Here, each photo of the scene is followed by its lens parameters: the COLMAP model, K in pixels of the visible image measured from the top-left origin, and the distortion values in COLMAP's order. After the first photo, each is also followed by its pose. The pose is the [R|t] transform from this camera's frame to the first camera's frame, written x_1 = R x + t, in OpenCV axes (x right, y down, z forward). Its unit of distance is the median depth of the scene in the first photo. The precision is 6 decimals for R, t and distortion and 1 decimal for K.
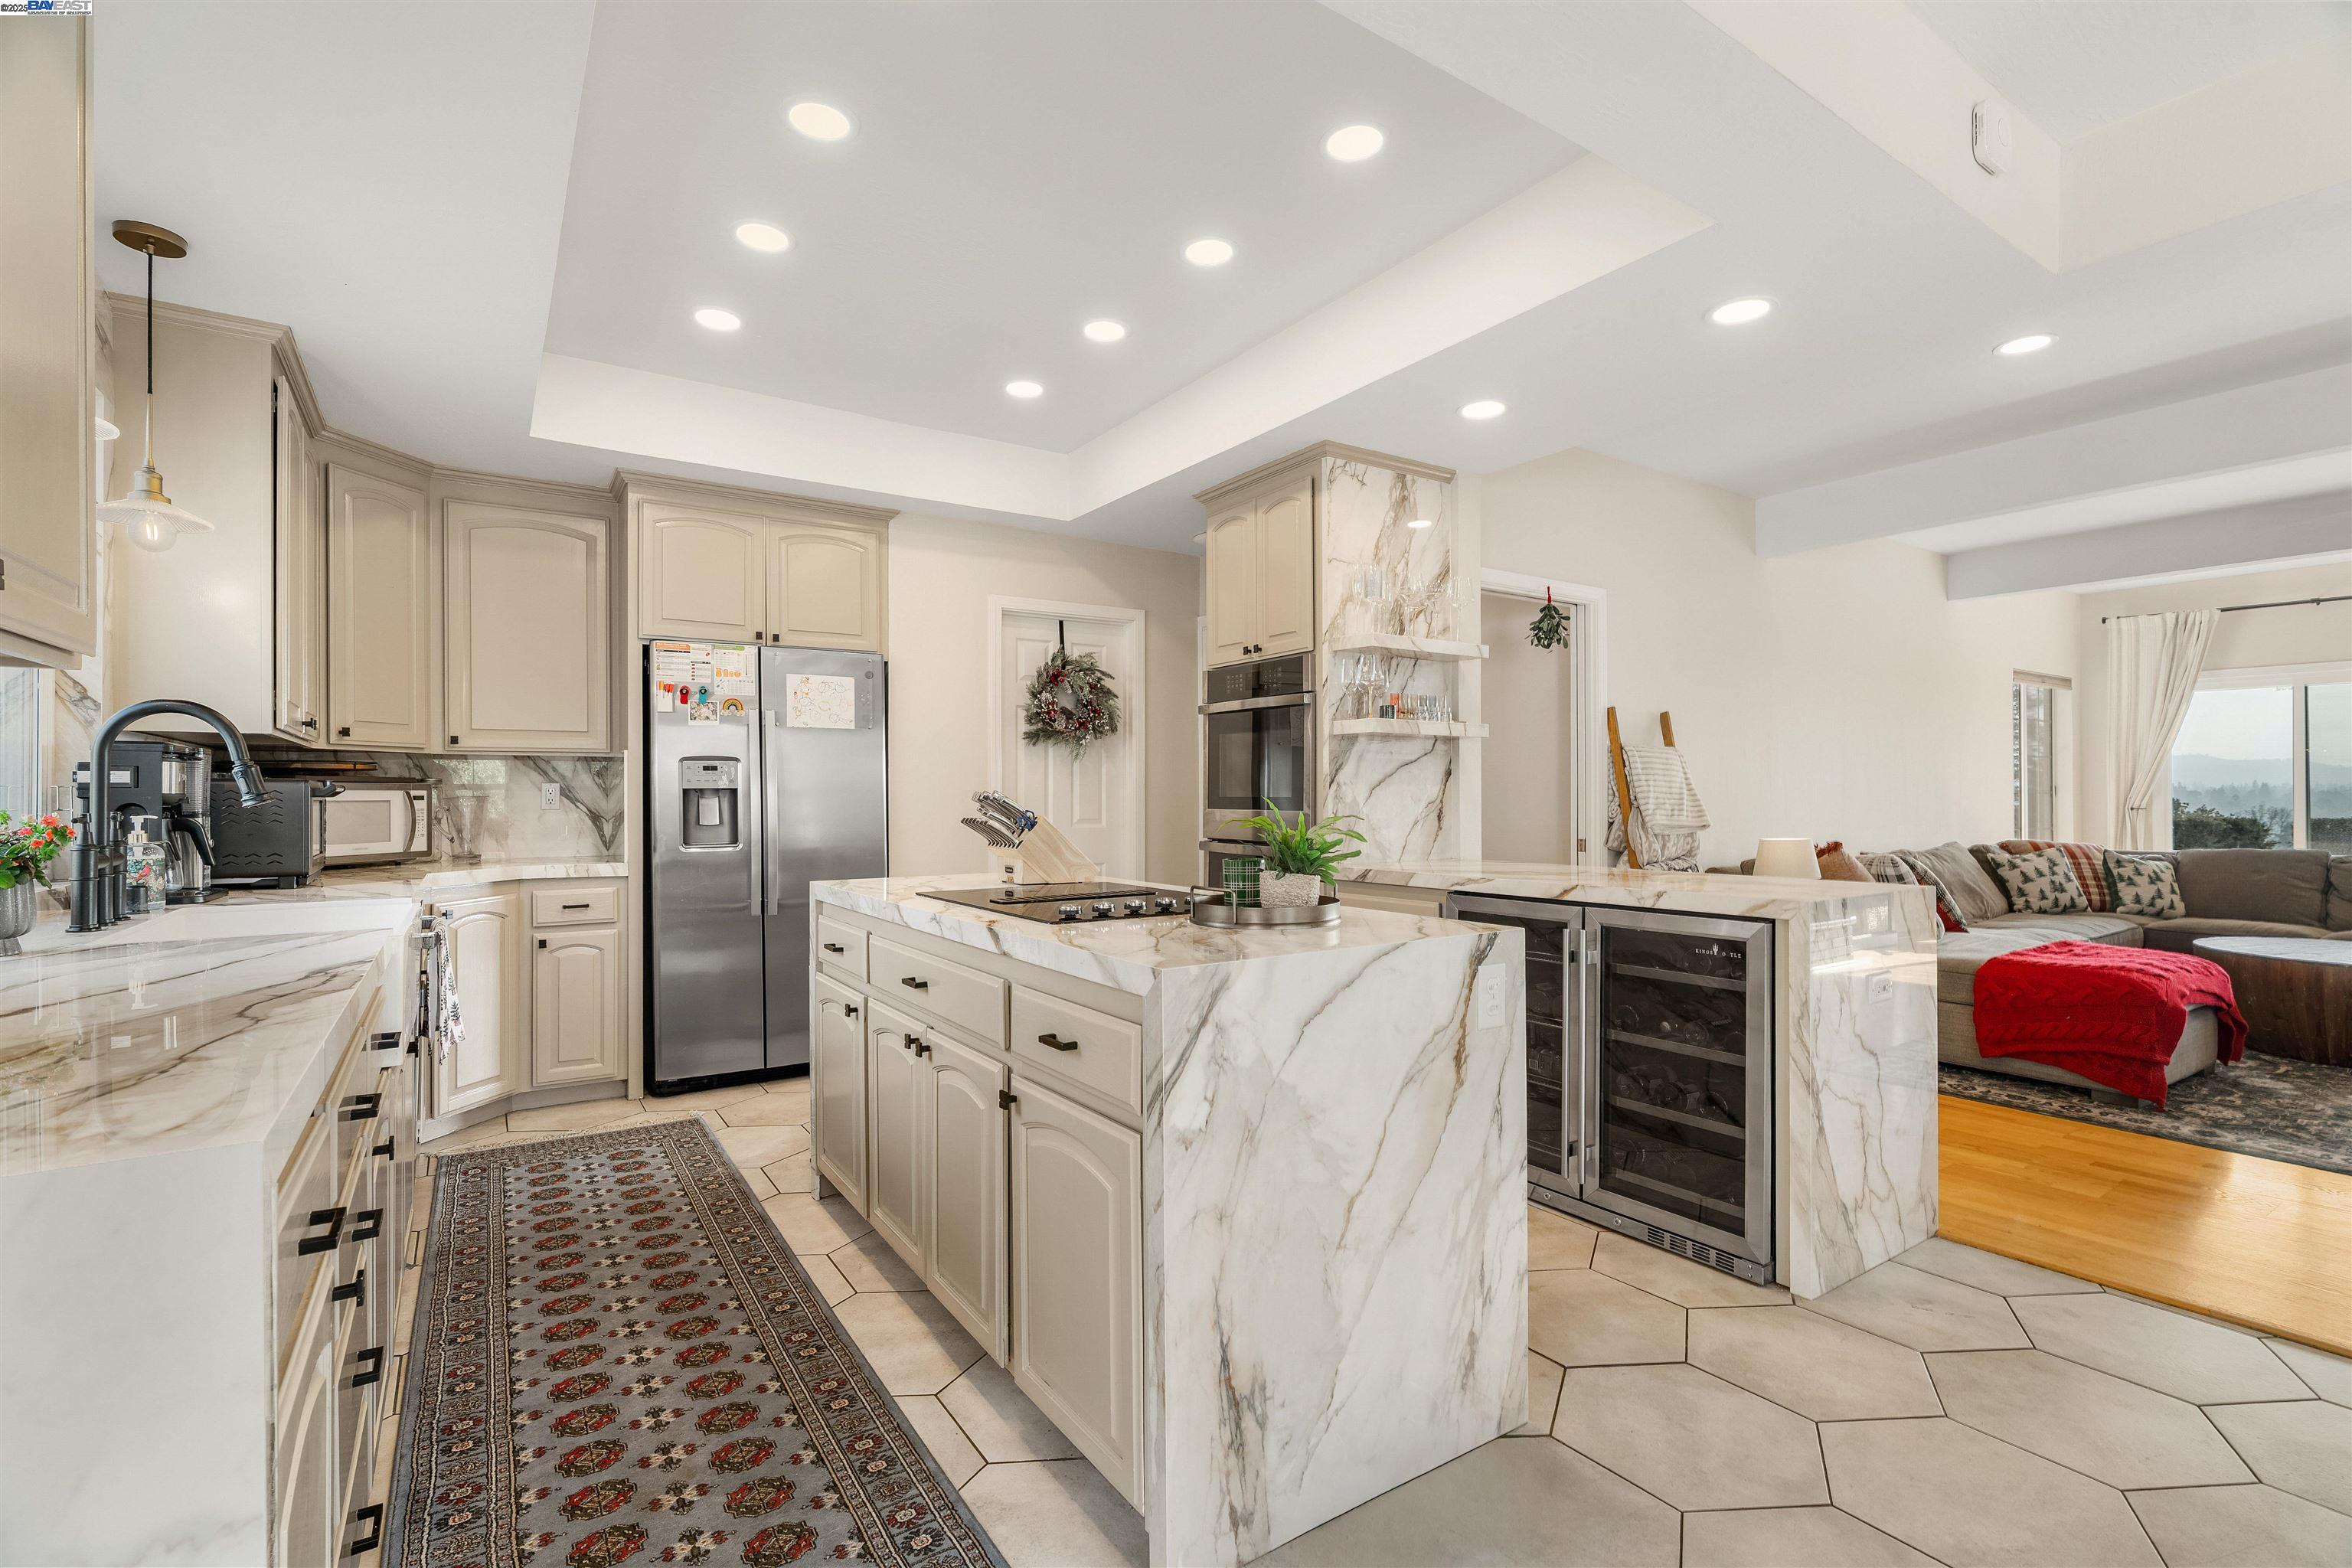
lens RADIAL K [[1064.8, 0, 1174.1], [0, 1064.8, 792.7], [0, 0, 1]] dist [-0.010725, 0.000756]
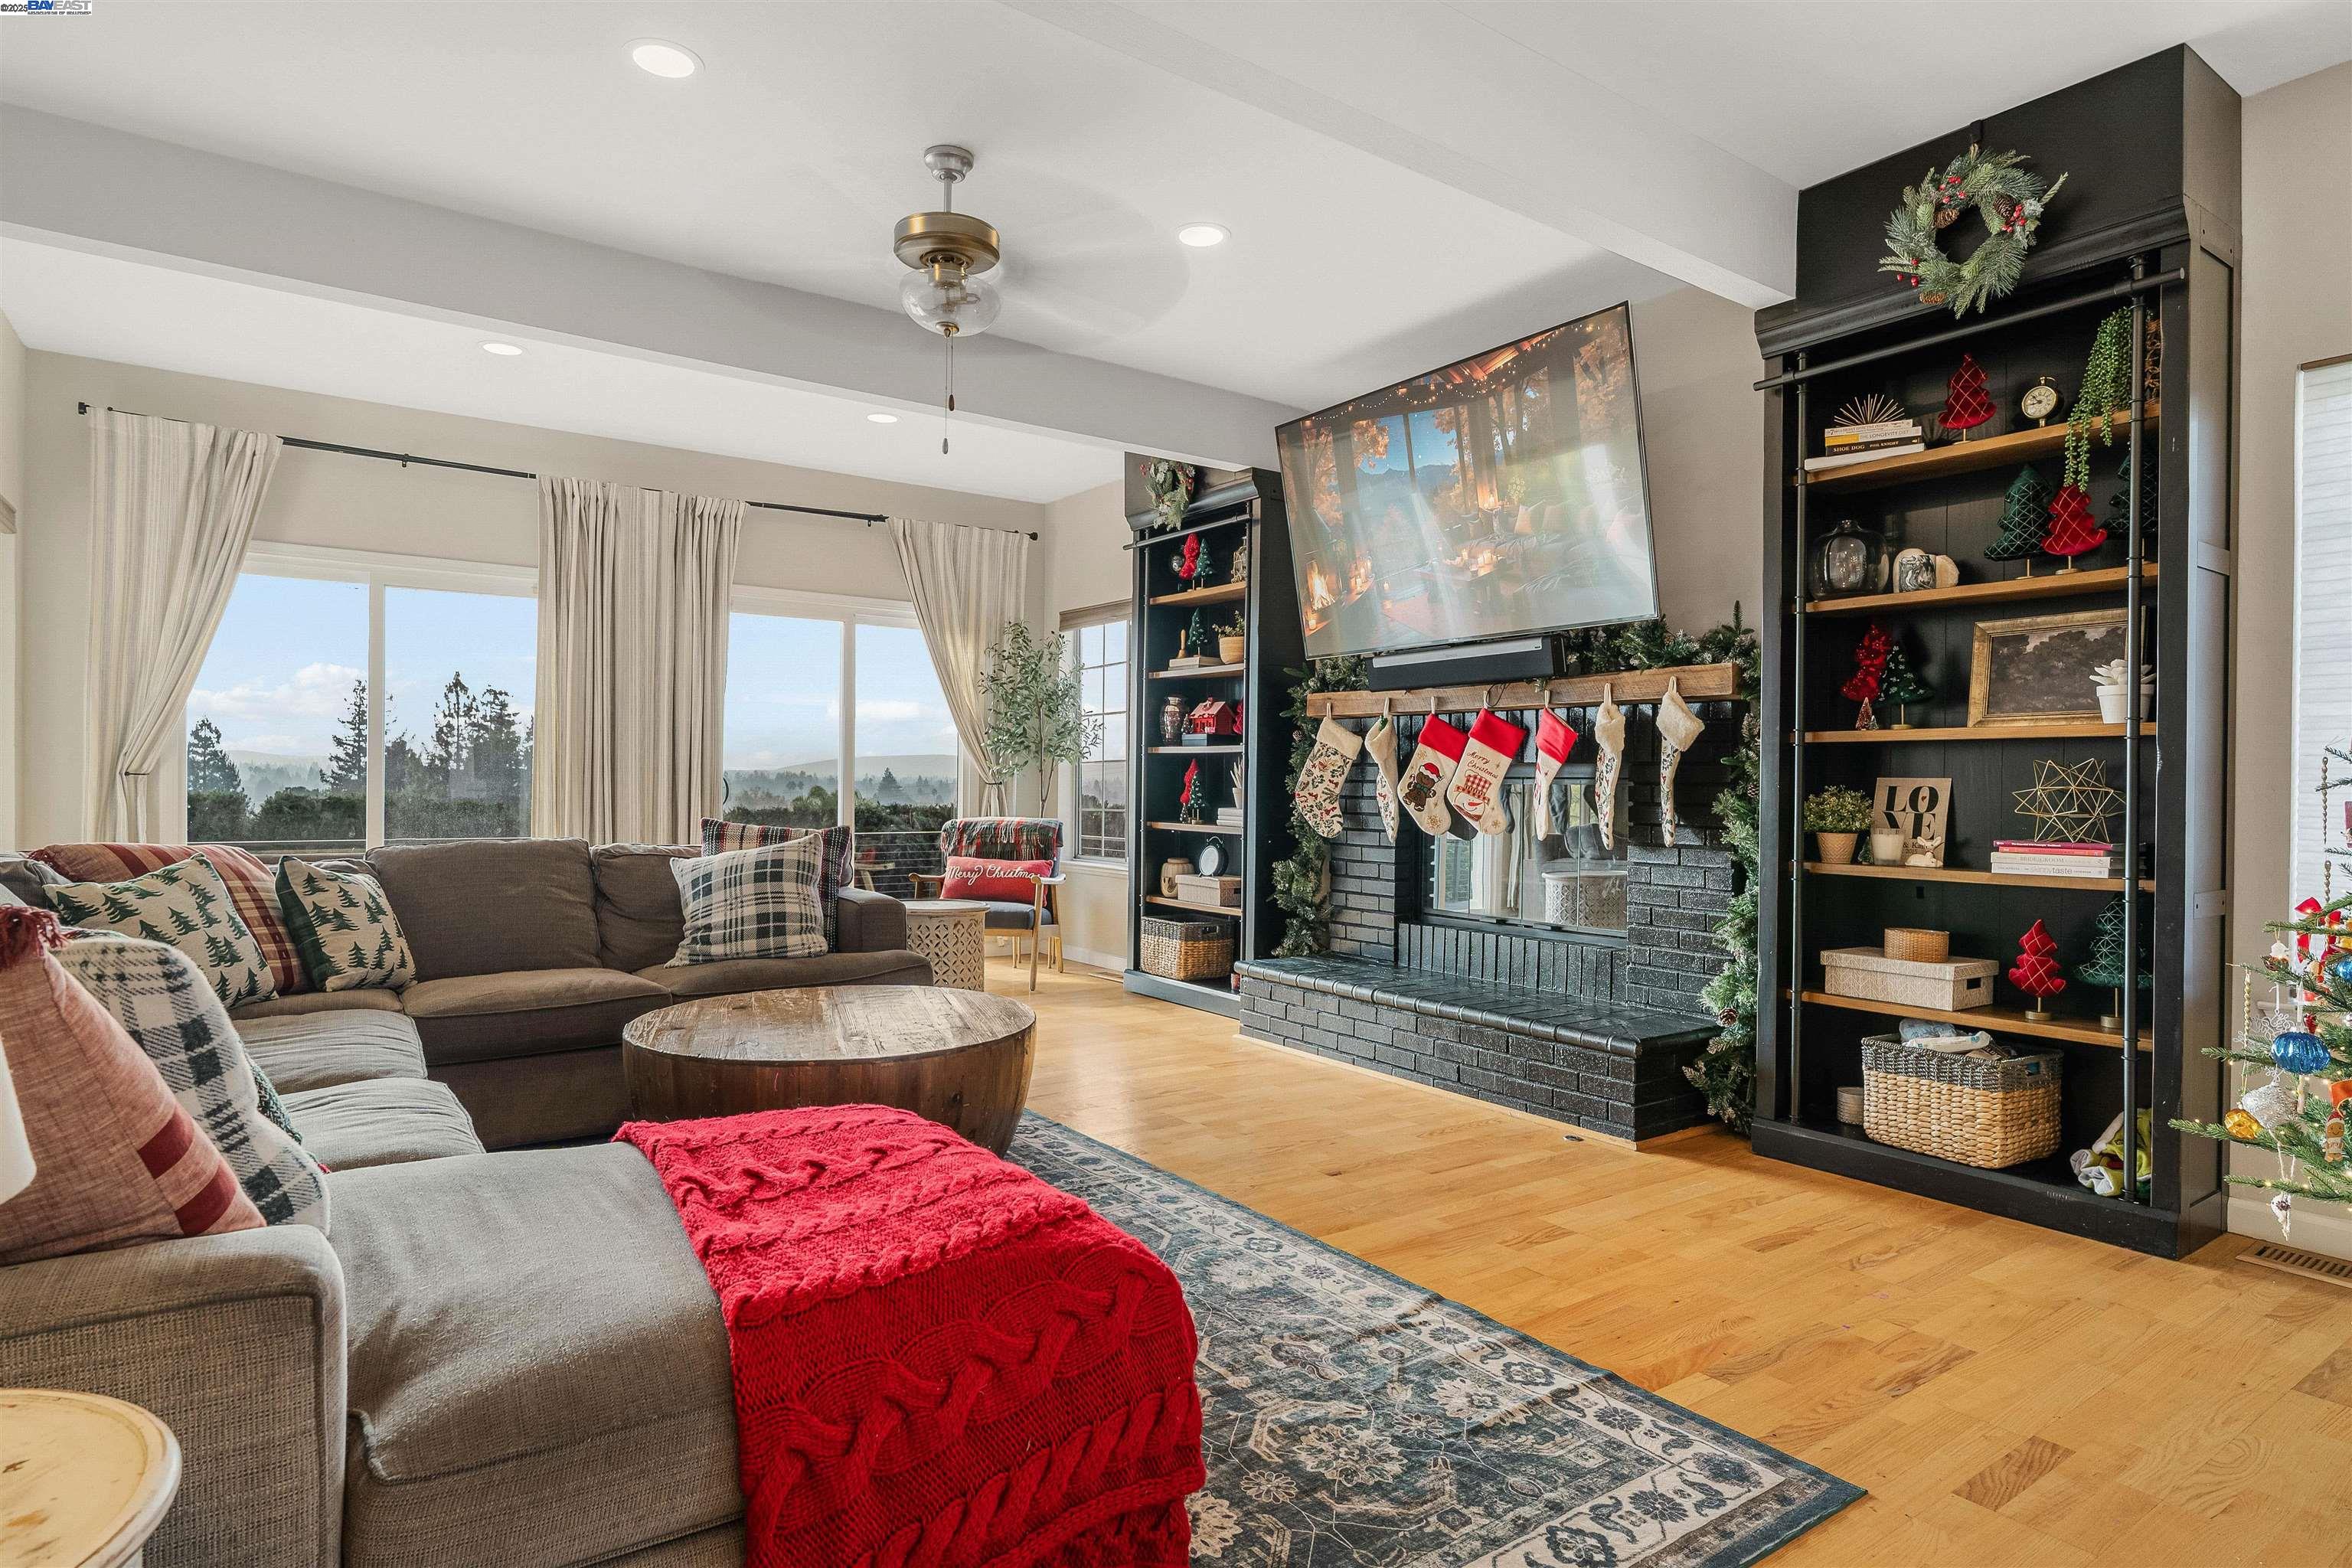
lens RADIAL K [[1279.2, 0, 1180.0], [0, 1279.2, 781.6], [0, 0, 1]] dist [-0.000317, -0.000178]
pose [[-0.029491, 0.002364, 0.999562, 0.456583], [-0.015406, 0.999877, -0.002819, 0.025037], [-0.999446, -0.015483, -0.029451, 0.911241]]
